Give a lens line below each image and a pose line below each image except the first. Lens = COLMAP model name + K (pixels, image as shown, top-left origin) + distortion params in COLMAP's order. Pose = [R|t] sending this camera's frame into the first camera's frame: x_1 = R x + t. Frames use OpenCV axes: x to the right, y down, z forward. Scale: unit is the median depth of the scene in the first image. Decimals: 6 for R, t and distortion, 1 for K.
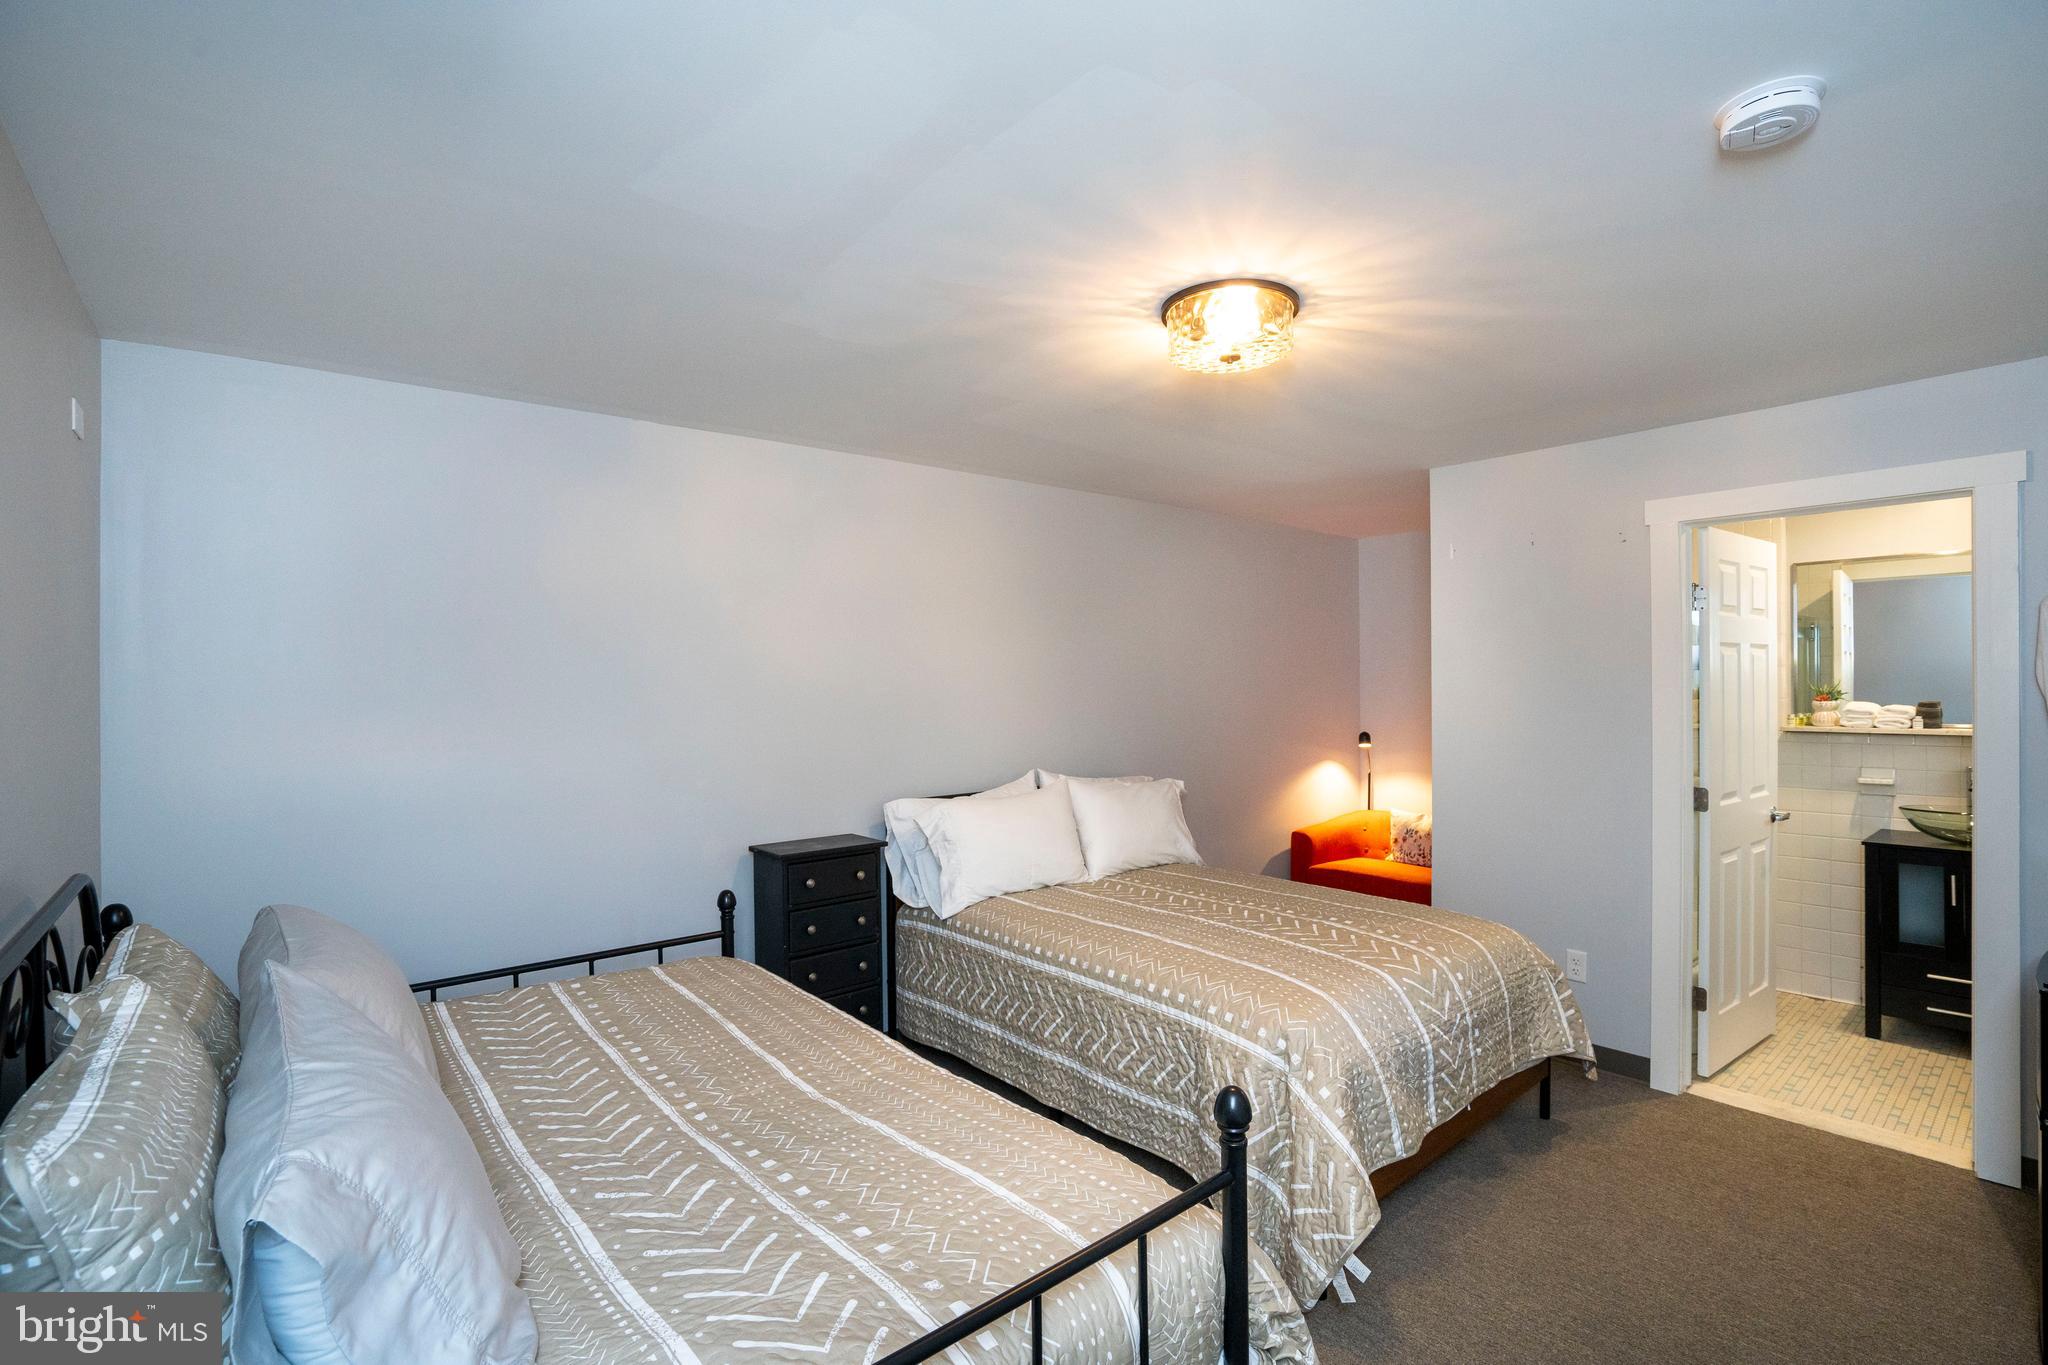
lens RADIAL K [[944.8, 0, 1047.7], [0, 944.8, 676.6], [0, 0, 1]] dist [-0.030271, 0.000505]
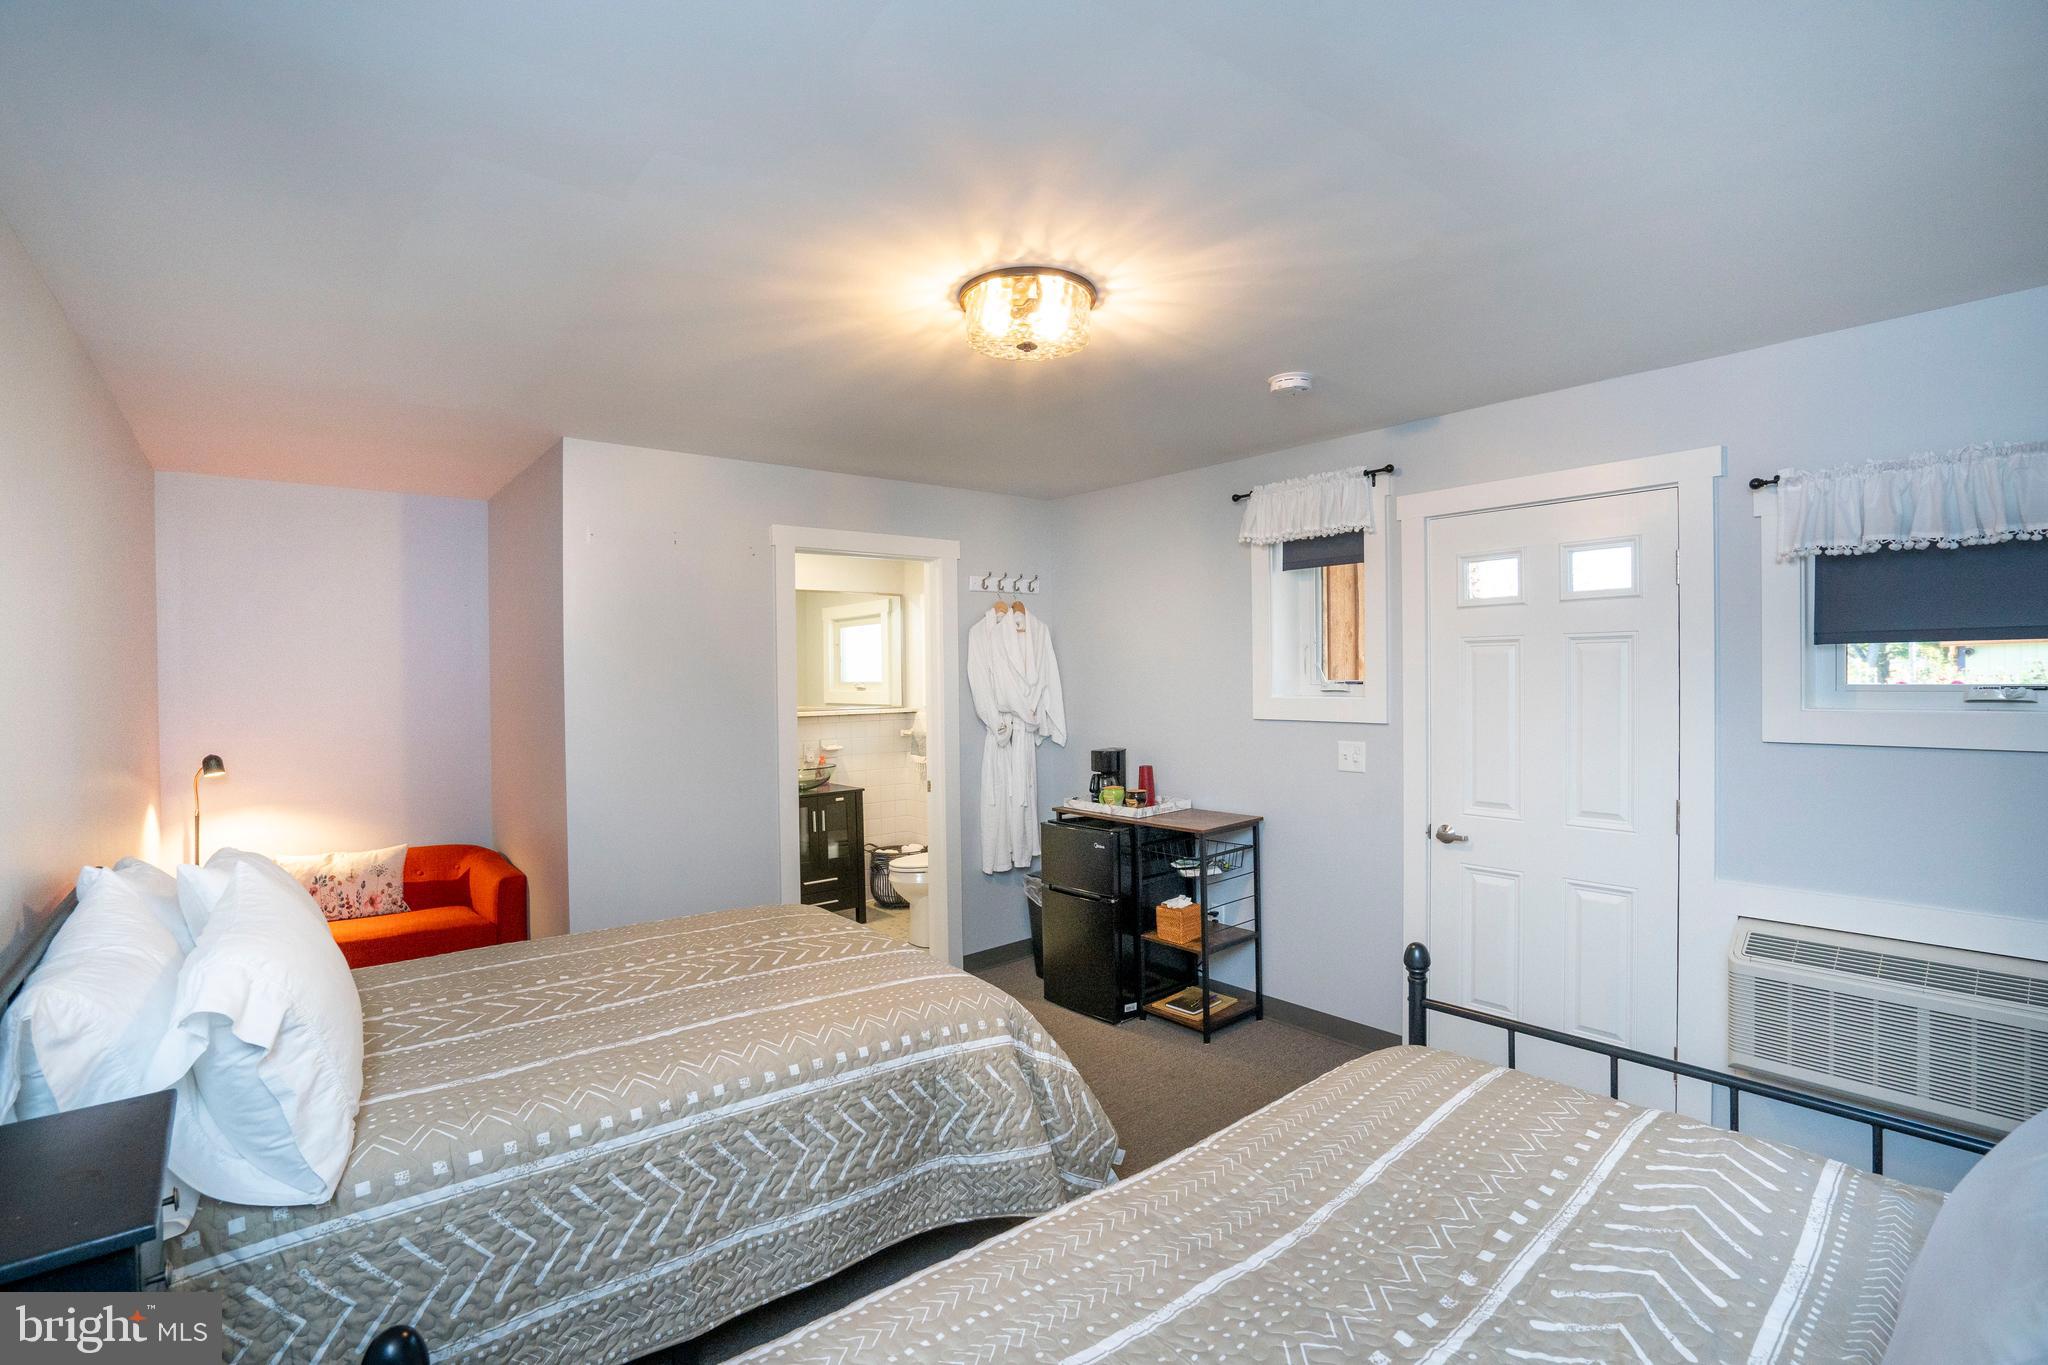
lens RADIAL K [[944.8, 0, 995.0], [0, 944.8, 677.8], [0, 0, 1]] dist [-0.030271, 0.000505]
pose [[0.005913, 0.021484, 0.999752, -0.580089], [-0.008098, 0.999737, -0.021436, 0.024368], [-0.999950, -0.007969, 0.006085, 0.740728]]
